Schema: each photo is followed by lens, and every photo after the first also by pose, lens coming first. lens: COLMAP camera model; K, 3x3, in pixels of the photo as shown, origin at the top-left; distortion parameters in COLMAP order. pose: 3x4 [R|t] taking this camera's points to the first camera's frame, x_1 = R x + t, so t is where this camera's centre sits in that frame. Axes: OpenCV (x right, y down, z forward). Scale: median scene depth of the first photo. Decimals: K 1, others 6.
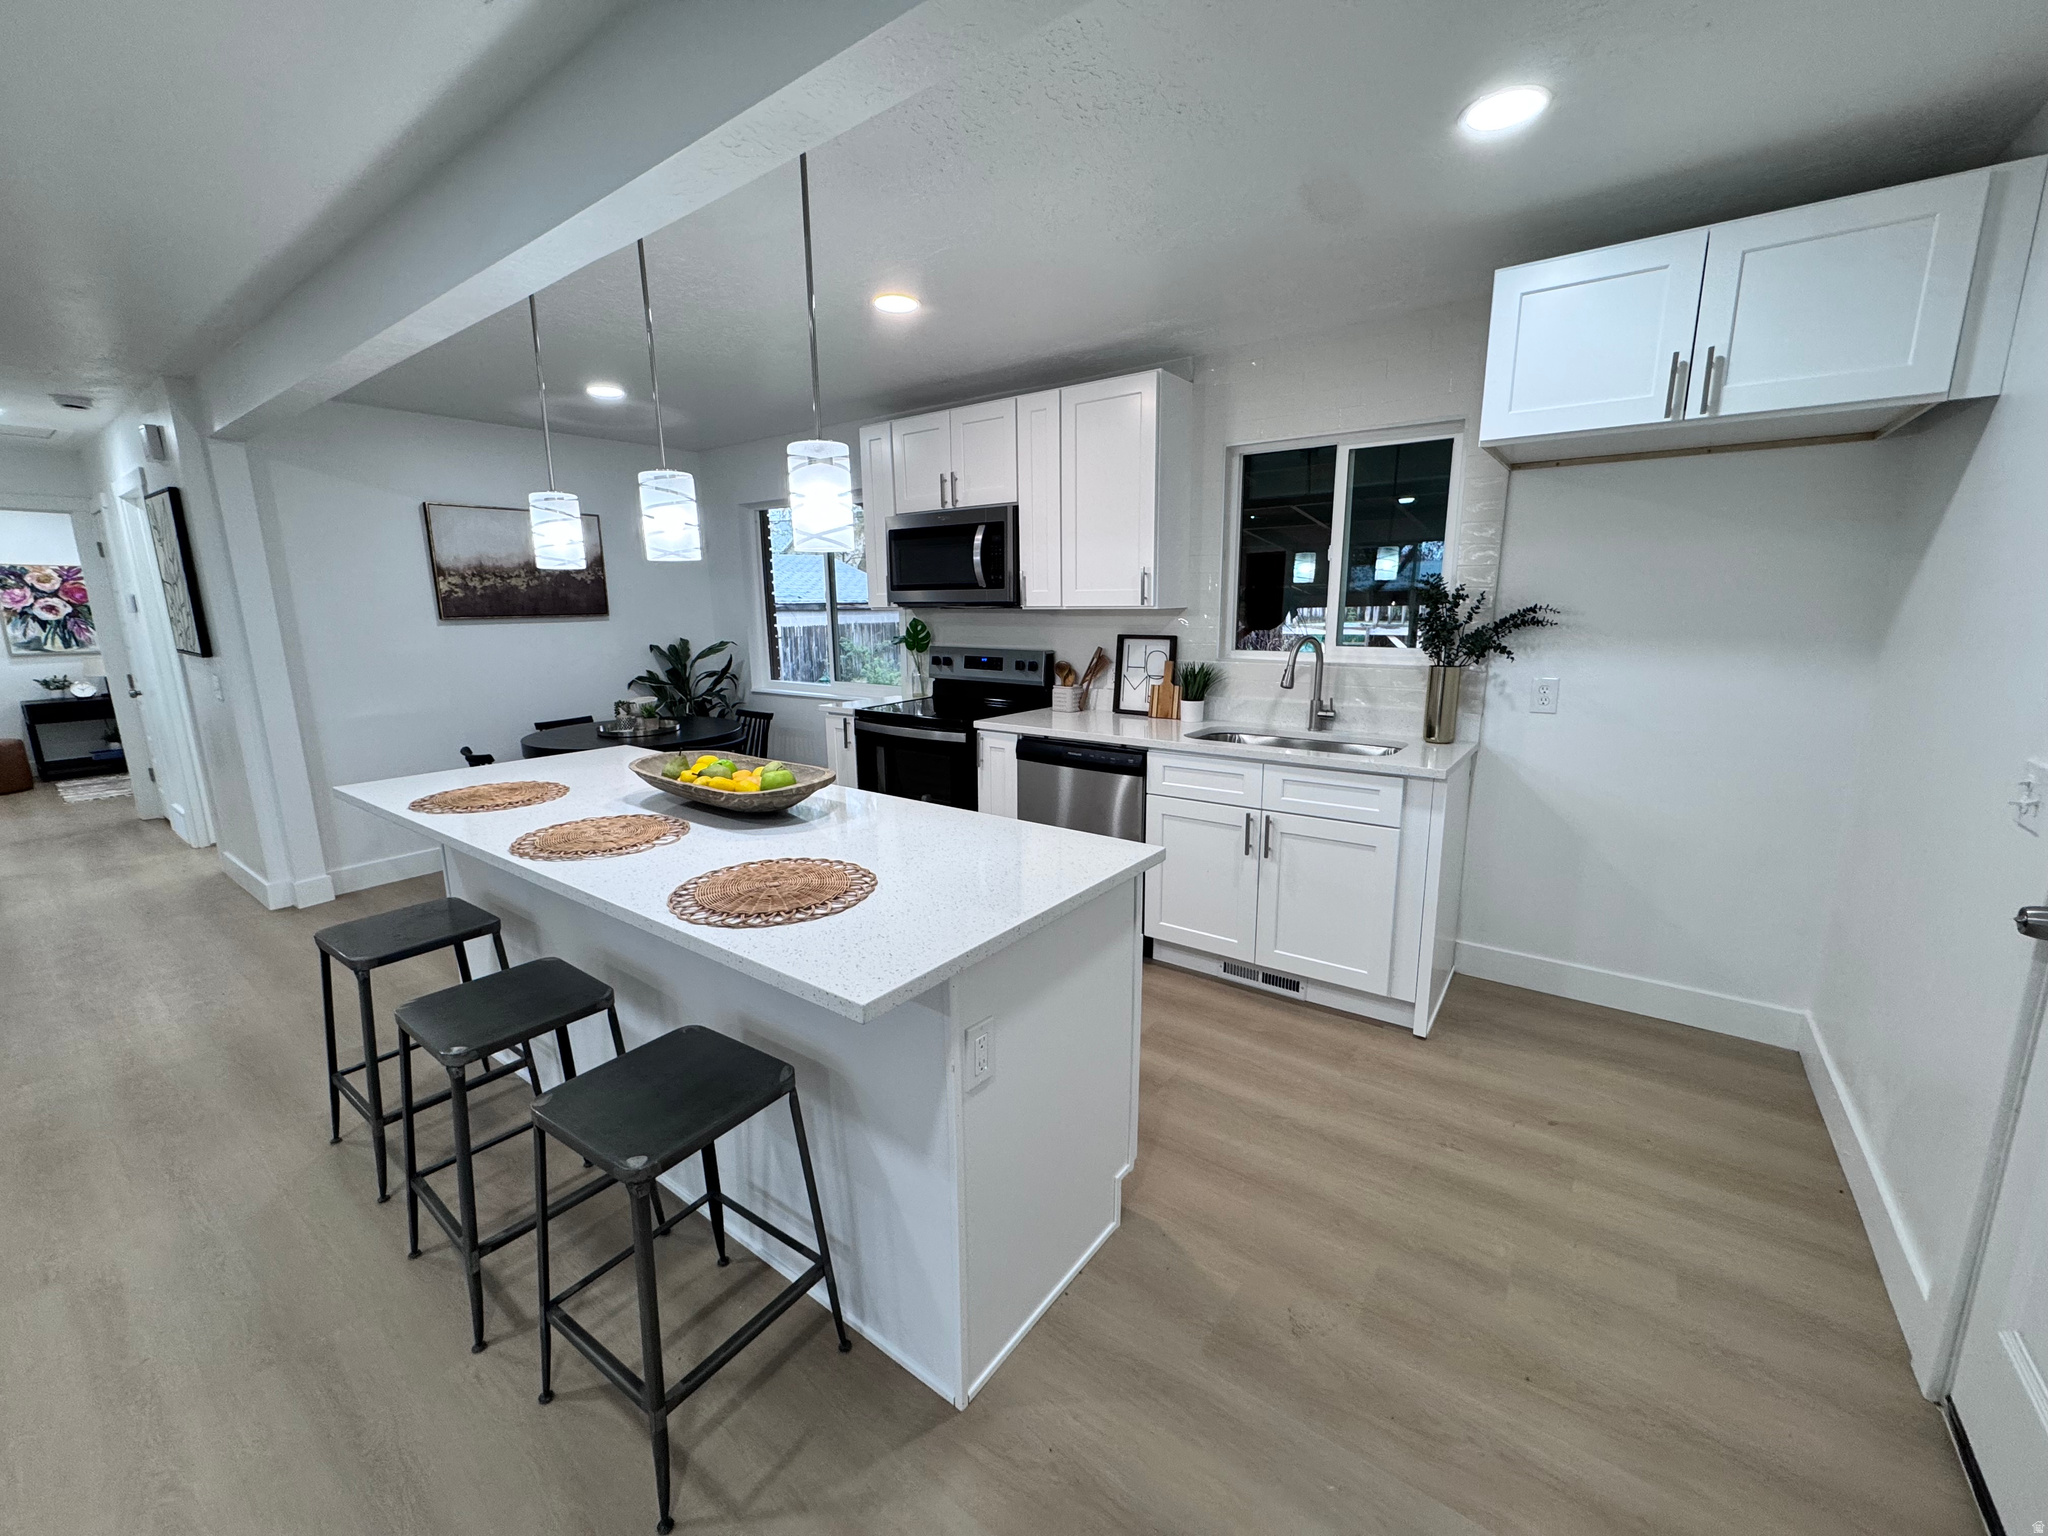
lens RADIAL K [[815.2, 0, 1027.7], [0, 815.2, 762.6], [0, 0, 1]] dist [-0.002586, 0.000299]
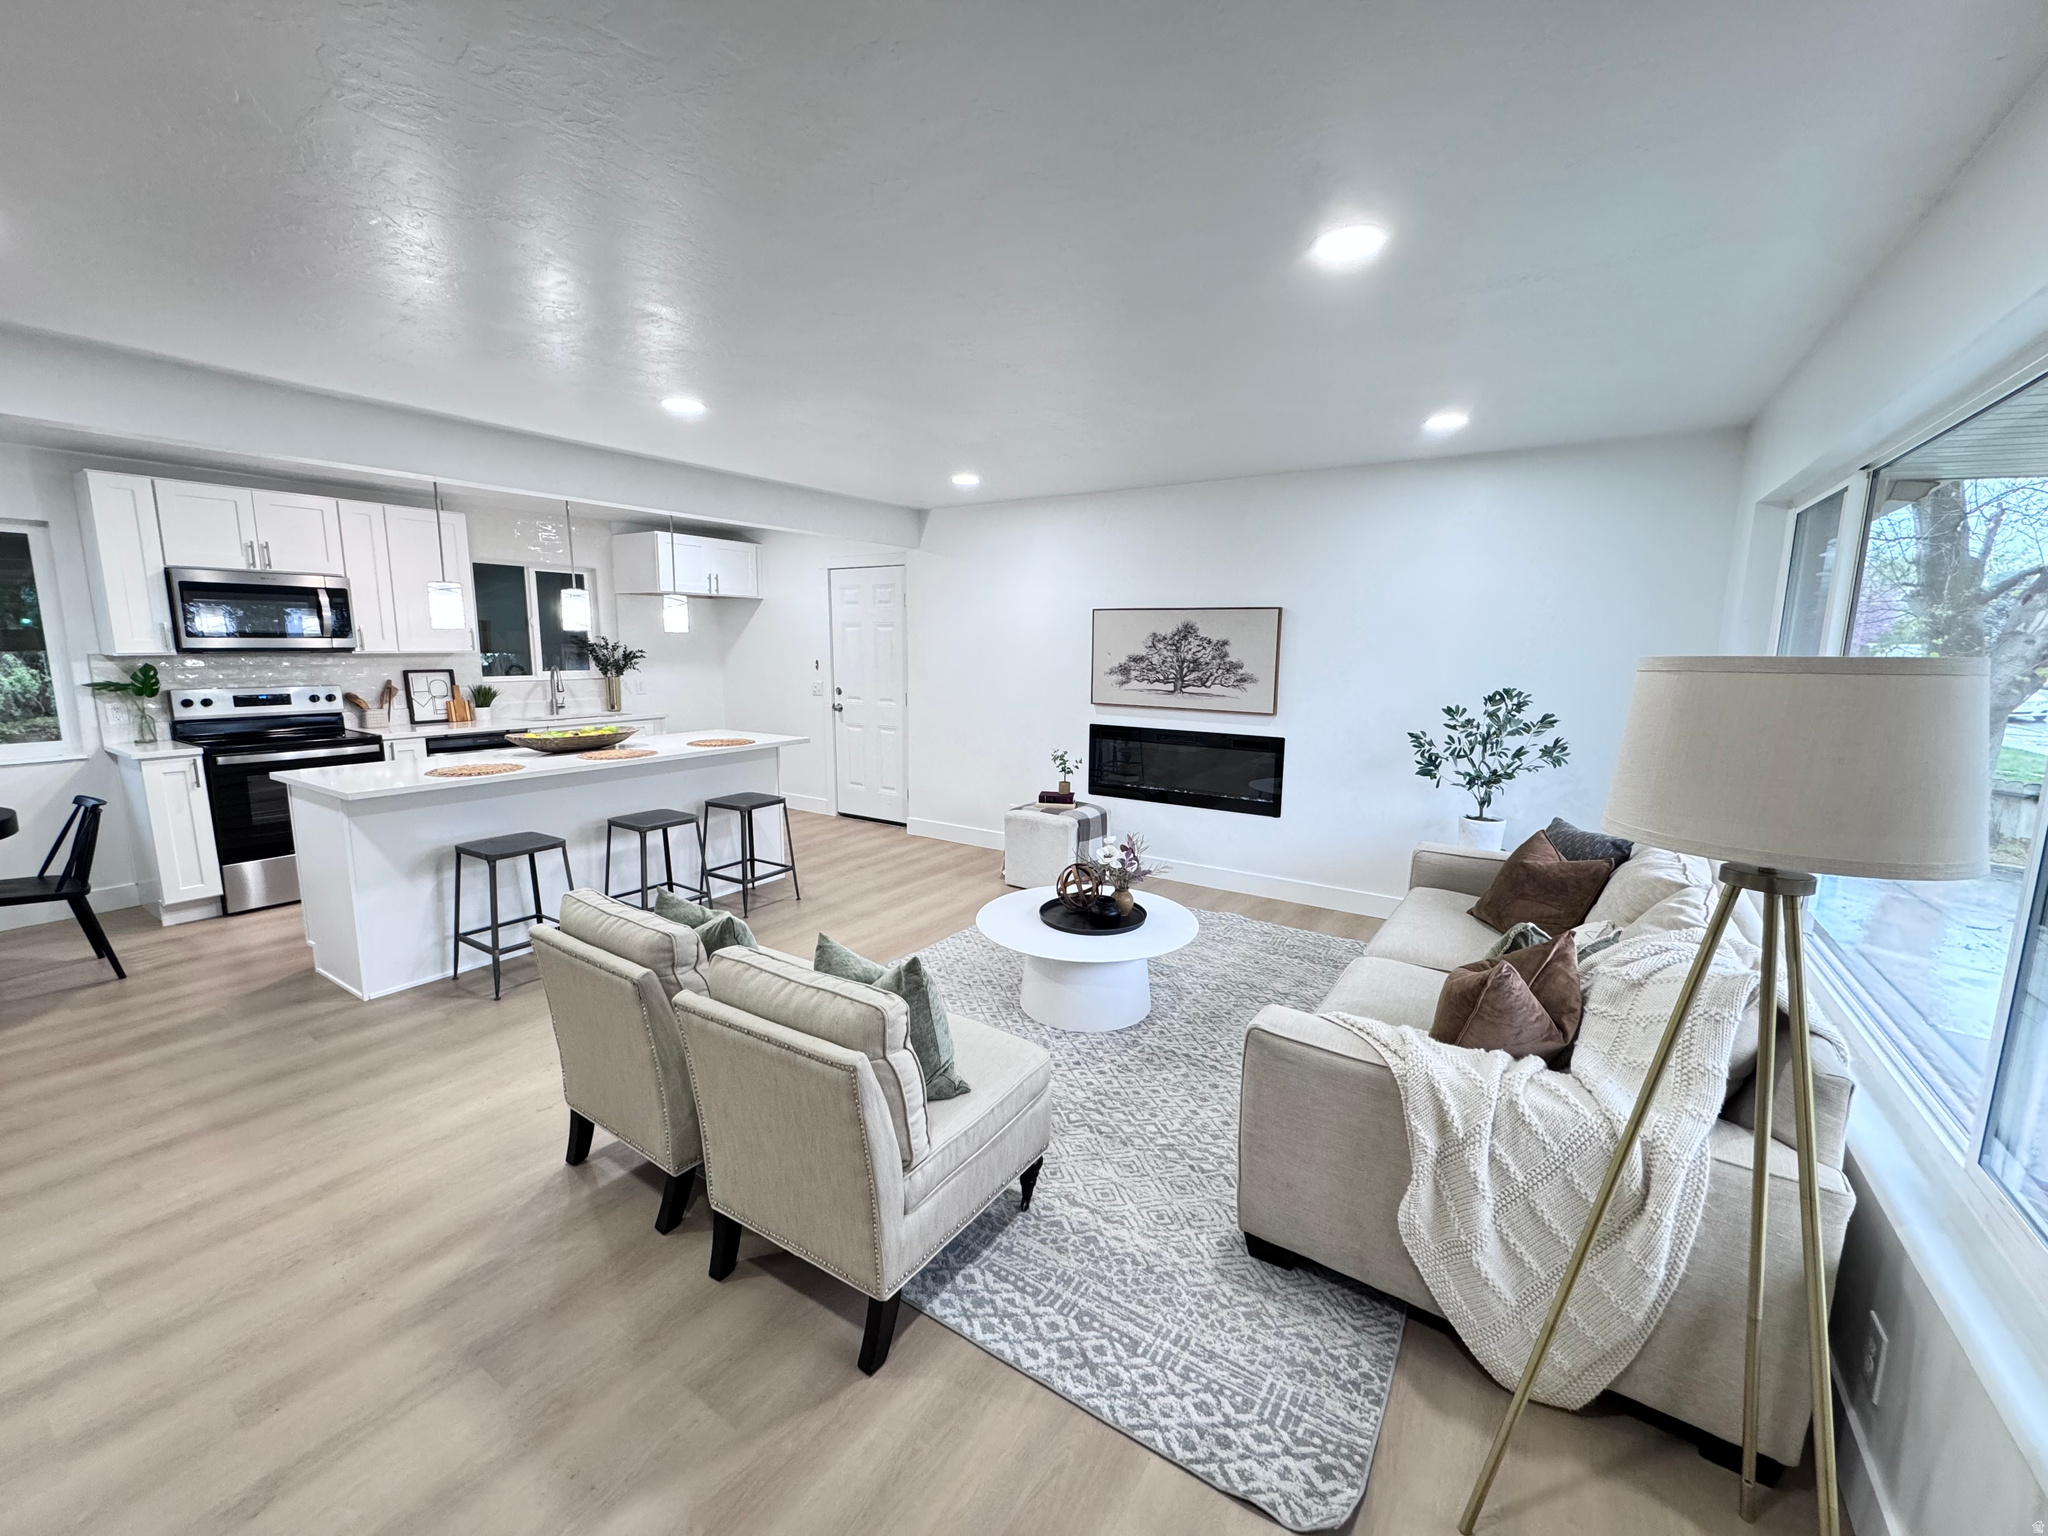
lens RADIAL K [[815.2, 0, 1027.7], [0, 815.2, 762.6], [0, 0, 1]] dist [-0.002586, 0.000299]
pose [[-0.055913, -0.139217, 0.988682, -1.378672], [0.187890, 0.971072, 0.147363, -0.003049], [-0.980597, 0.194003, -0.028138, -0.011807]]
